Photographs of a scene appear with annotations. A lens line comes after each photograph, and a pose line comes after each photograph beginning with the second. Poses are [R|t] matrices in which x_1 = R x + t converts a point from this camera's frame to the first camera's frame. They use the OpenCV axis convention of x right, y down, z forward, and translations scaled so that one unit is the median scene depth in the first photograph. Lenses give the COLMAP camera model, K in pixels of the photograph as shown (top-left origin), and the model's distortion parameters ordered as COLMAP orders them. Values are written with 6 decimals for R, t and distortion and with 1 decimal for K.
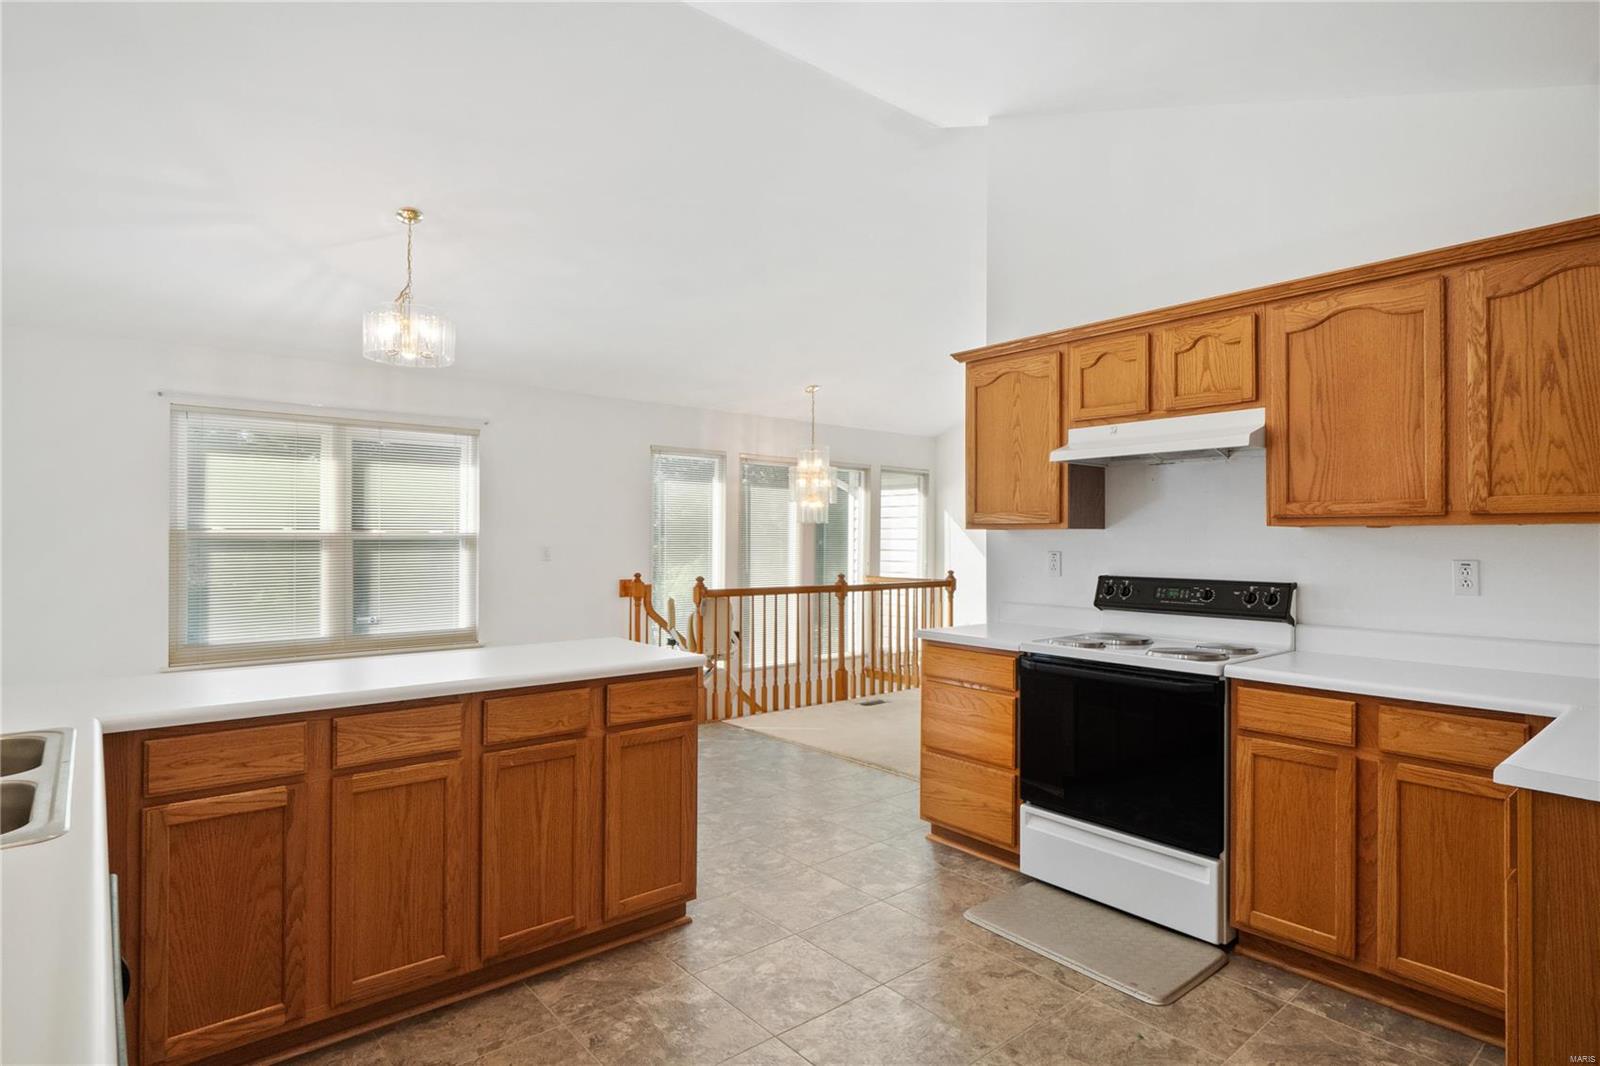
lens RADIAL K [[802.0, 0, 798.2], [0, 802.0, 549.9], [0, 0, 1]] dist [0.001546, -0.000880]
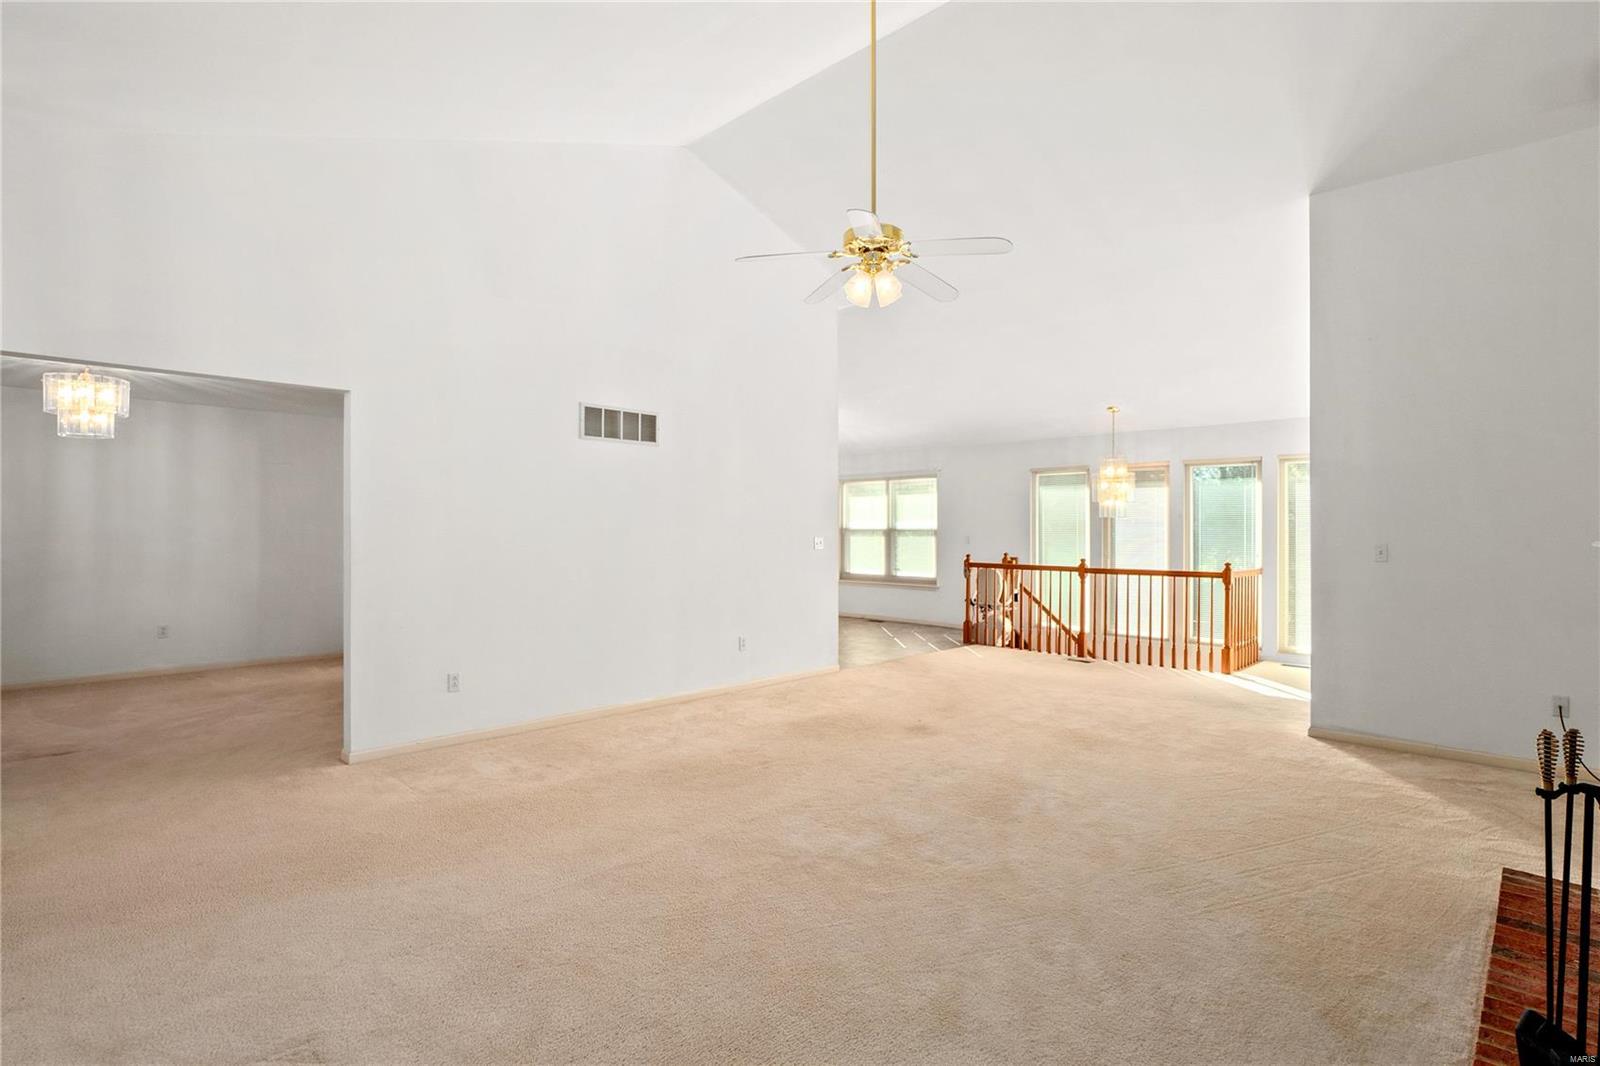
lens RADIAL K [[802.0, 0, 807.5], [0, 802.0, 526.7], [0, 0, 1]] dist [0.001546, -0.000880]
pose [[0.139554, 0.005671, -0.990198, 1.168109], [-0.000637, 0.999984, 0.005638, -0.026172], [0.990214, -0.000156, 0.139555, 0.353608]]
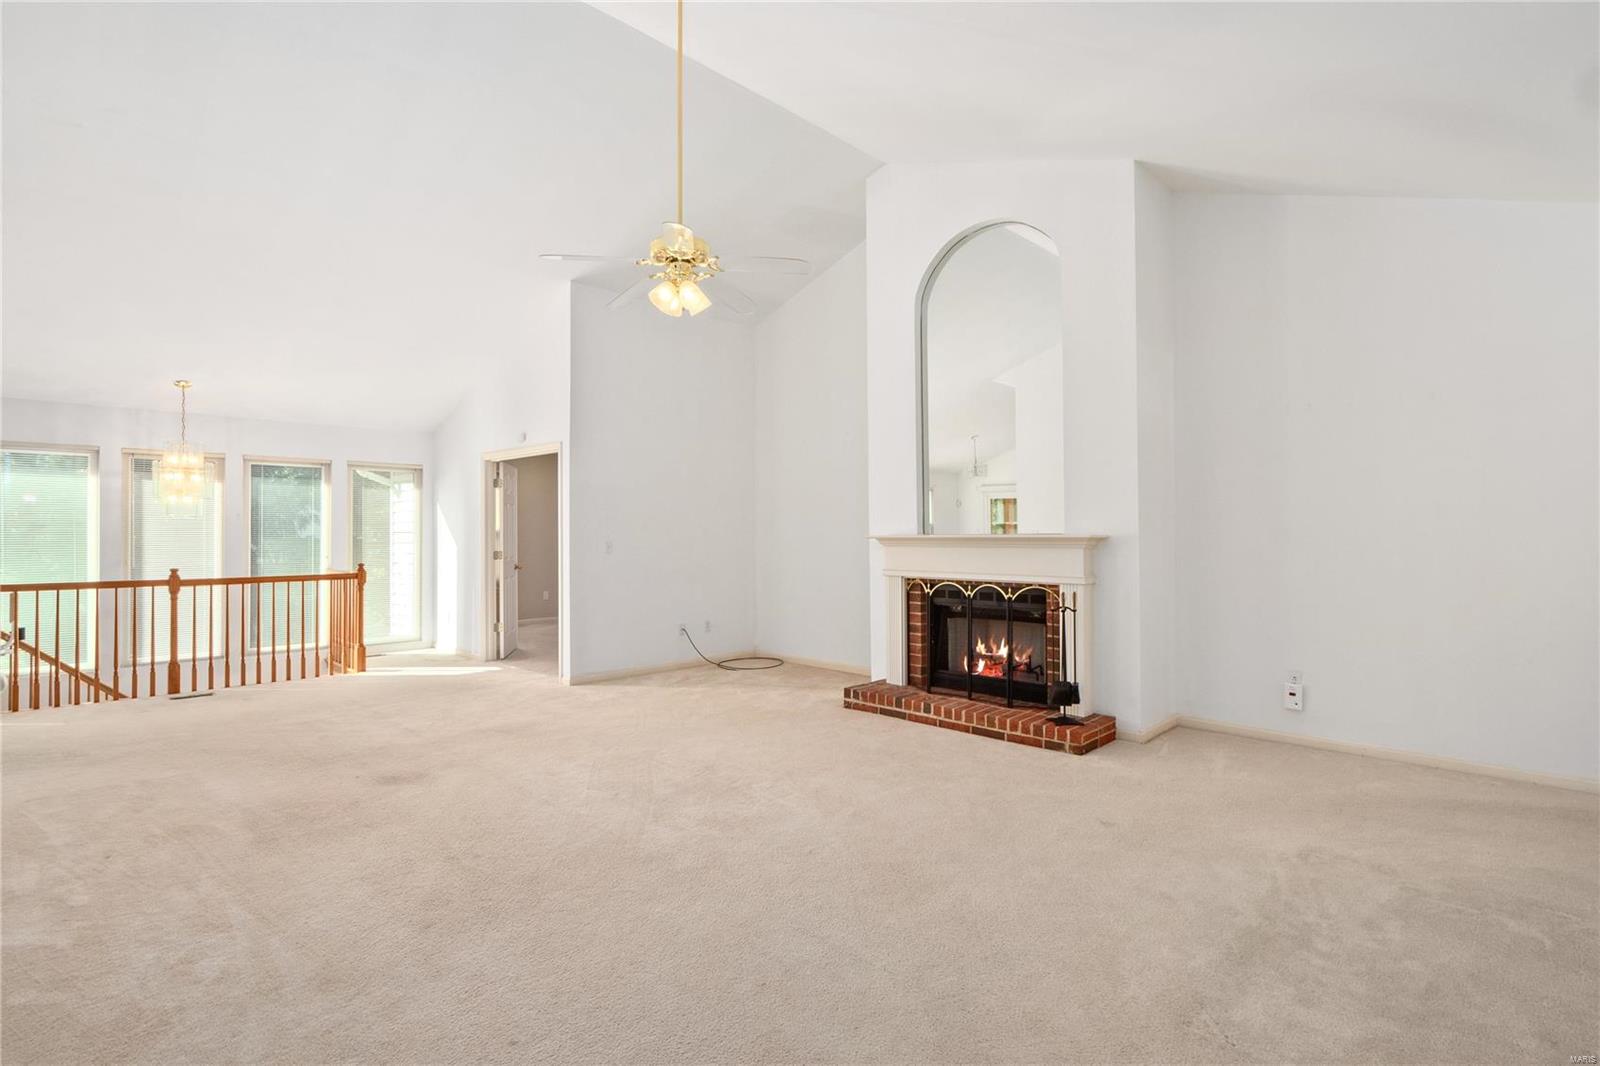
lens RADIAL K [[753.0, 0, 804.2], [0, 753.0, 533.5], [0, 0, 1]] dist [-0.000682, -0.000691]
pose [[0.992010, 0.010098, 0.125752, 0.668470], [-0.010499, 0.999942, 0.002524, -0.023146], [-0.125719, -0.003824, 0.992059, -0.040536]]
